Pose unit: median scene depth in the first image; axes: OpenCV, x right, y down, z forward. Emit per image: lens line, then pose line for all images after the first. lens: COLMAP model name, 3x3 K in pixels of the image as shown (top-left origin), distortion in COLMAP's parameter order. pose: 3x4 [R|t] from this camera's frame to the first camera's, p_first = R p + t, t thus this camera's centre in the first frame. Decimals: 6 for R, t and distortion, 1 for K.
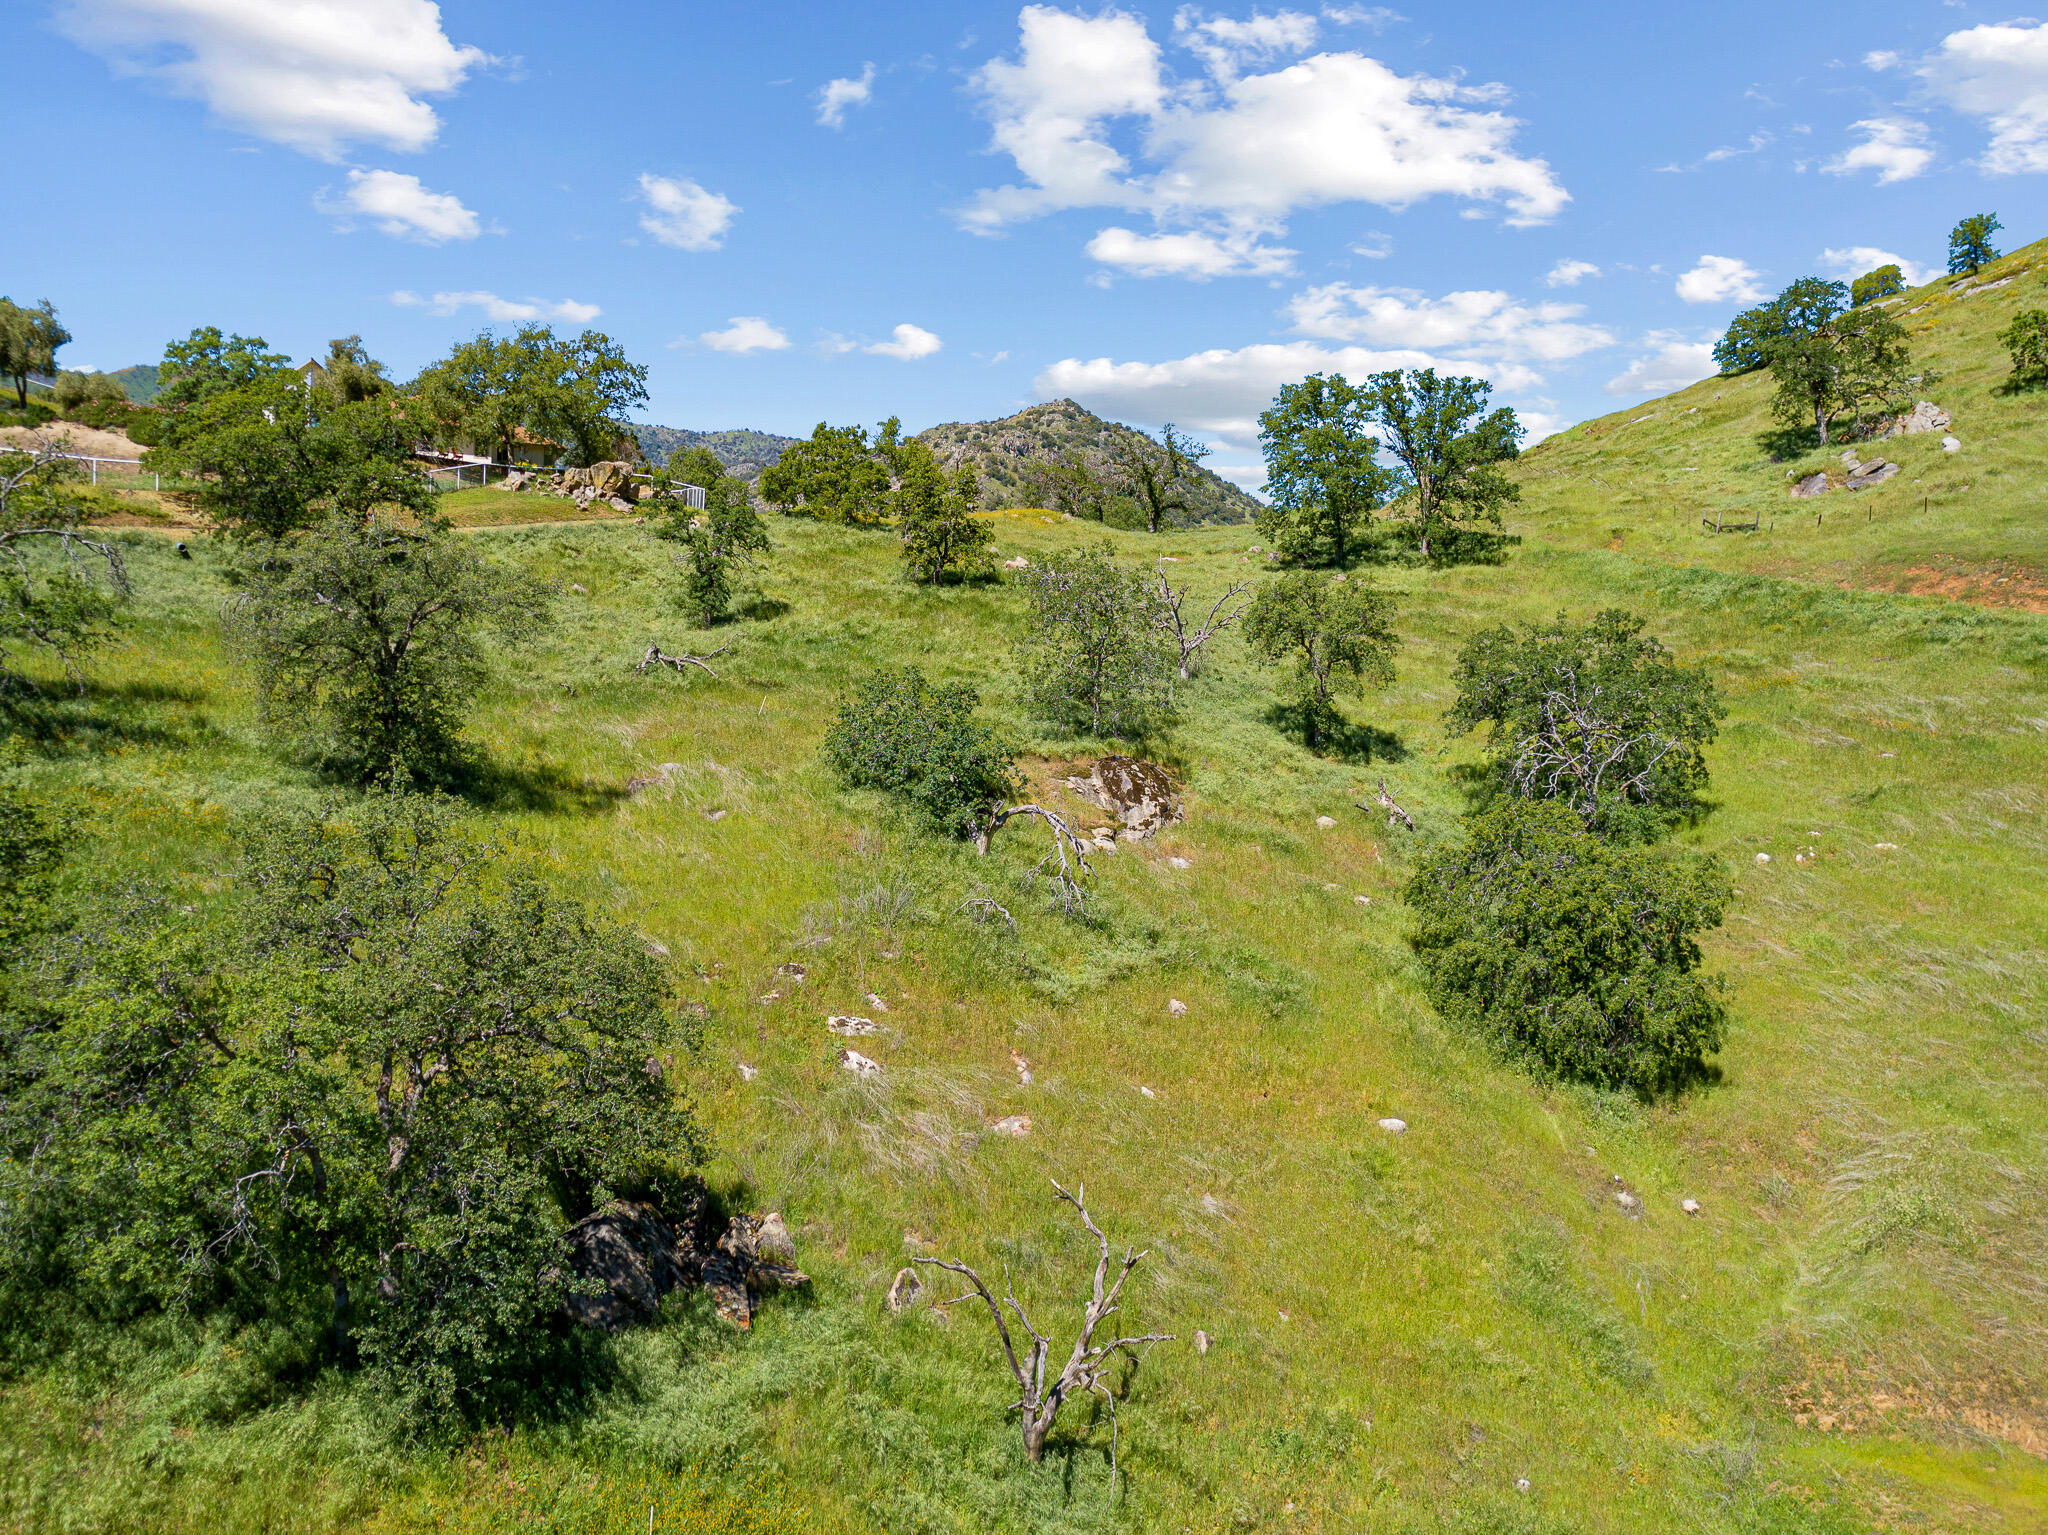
lens RADIAL K [[1553.8, 0, 1022.9], [0, 1553.8, 763.9], [0, 0, 1]] dist [-0.024061, 0.013619]
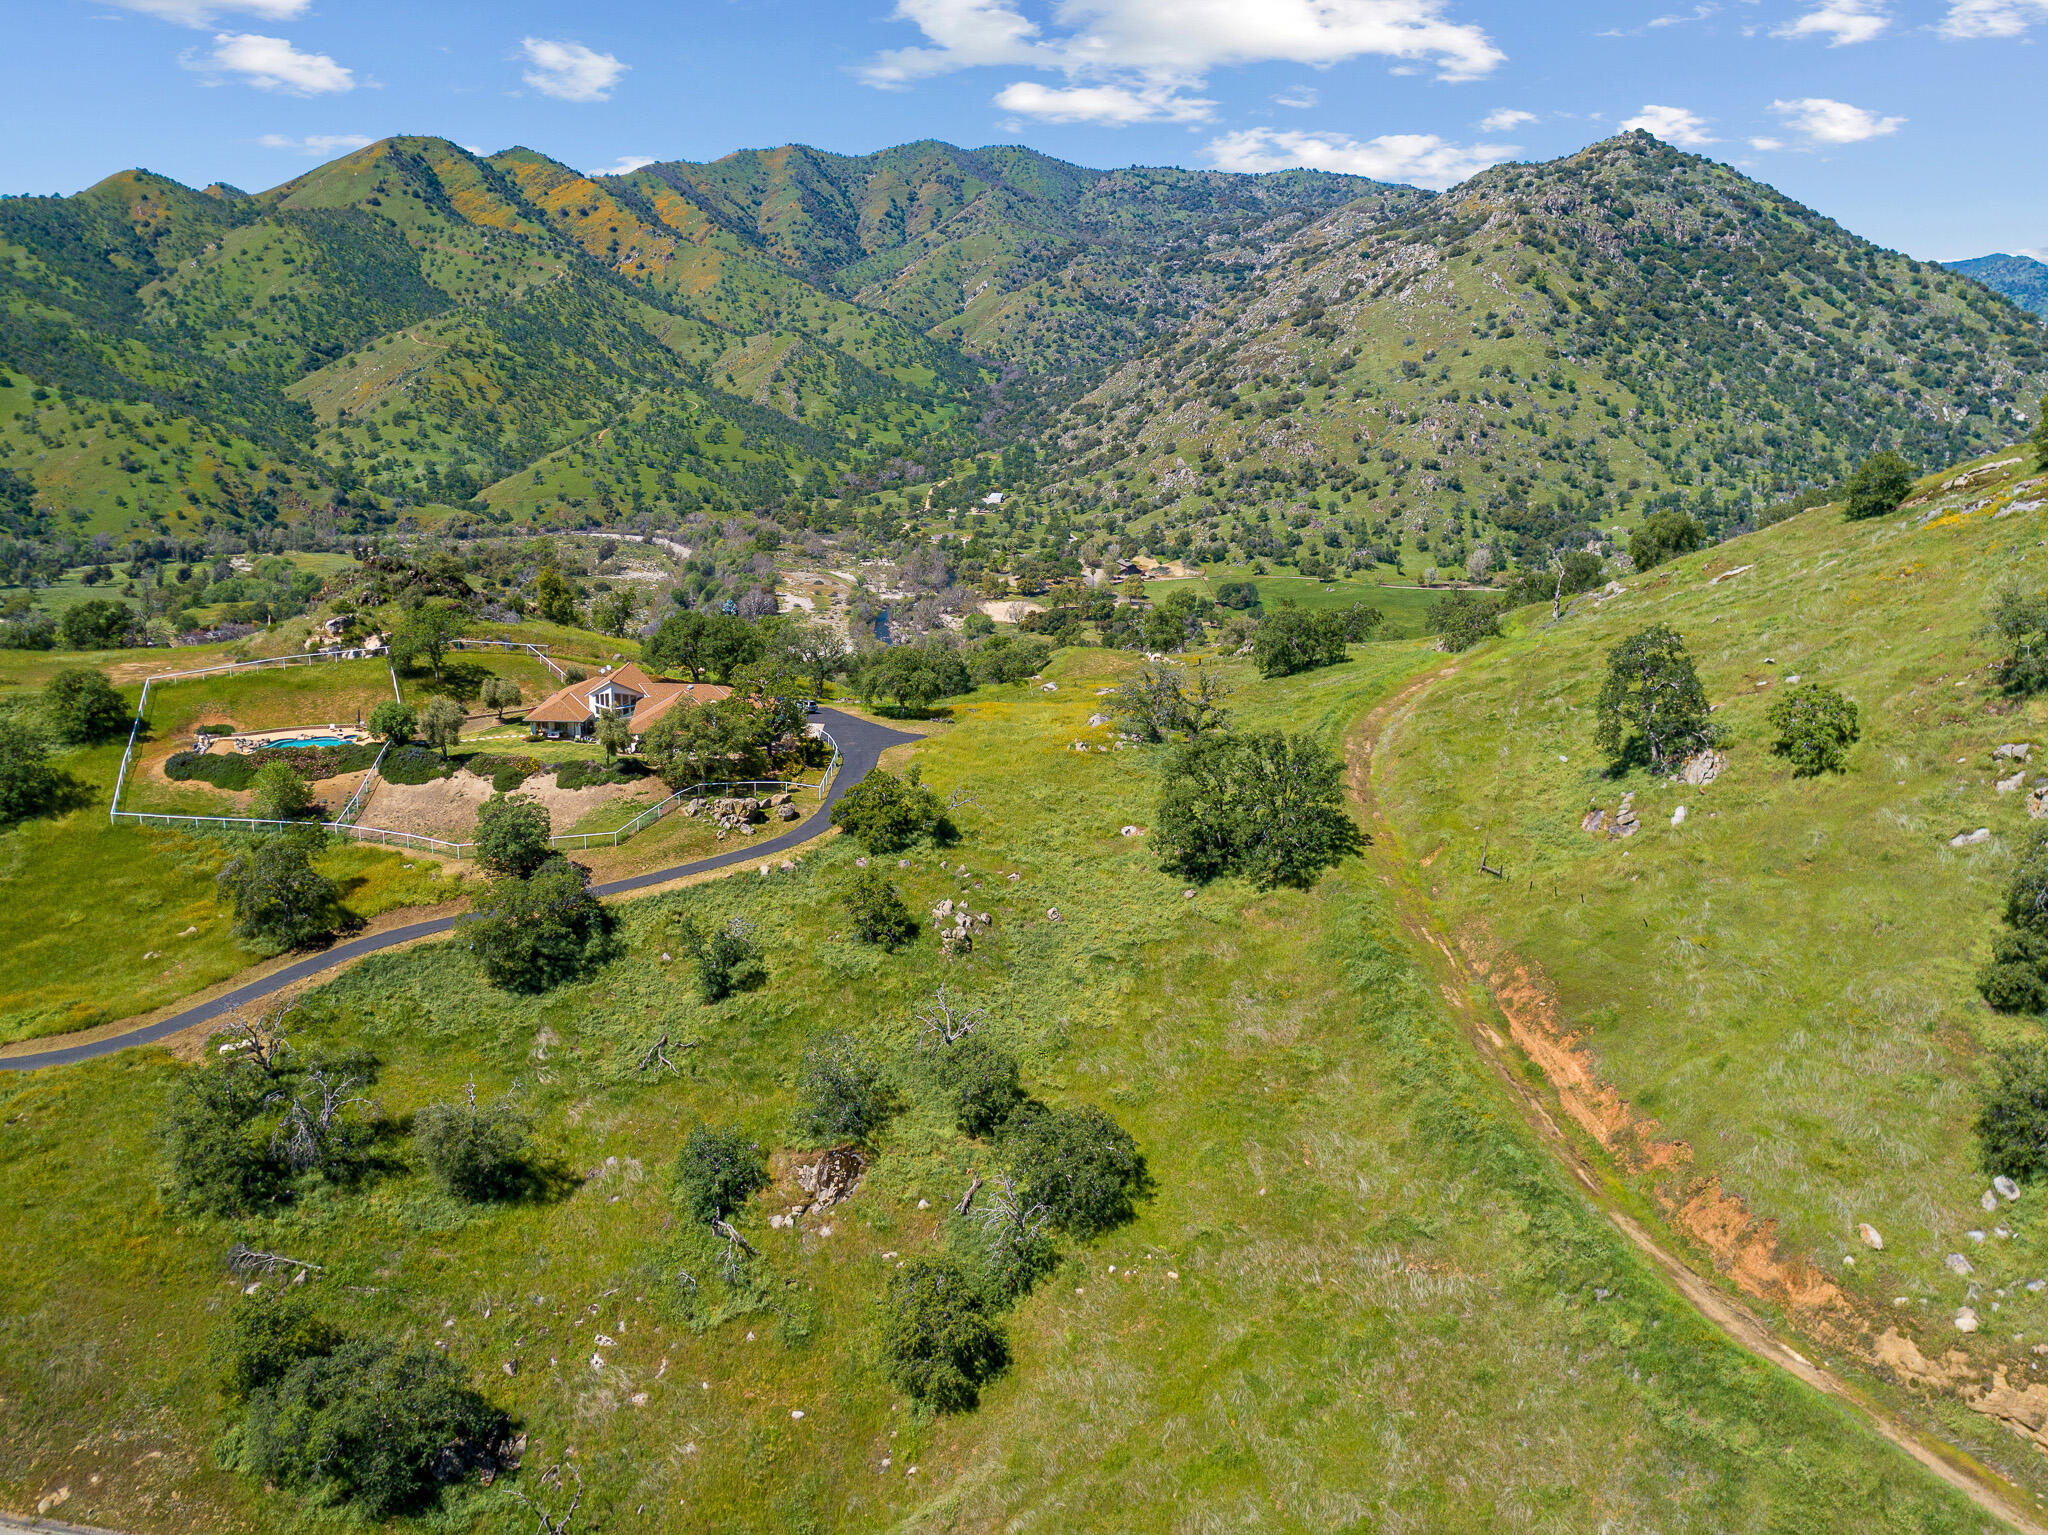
lens RADIAL K [[1553.8, 0, 1027.0], [0, 1553.8, 769.9], [0, 0, 1]] dist [-0.024061, 0.013619]
pose [[0.939874, 0.055414, -0.336996, 0.972000], [0.000654, 0.986455, 0.164032, -0.846316], [0.341521, -0.154390, 0.927107, -0.710812]]
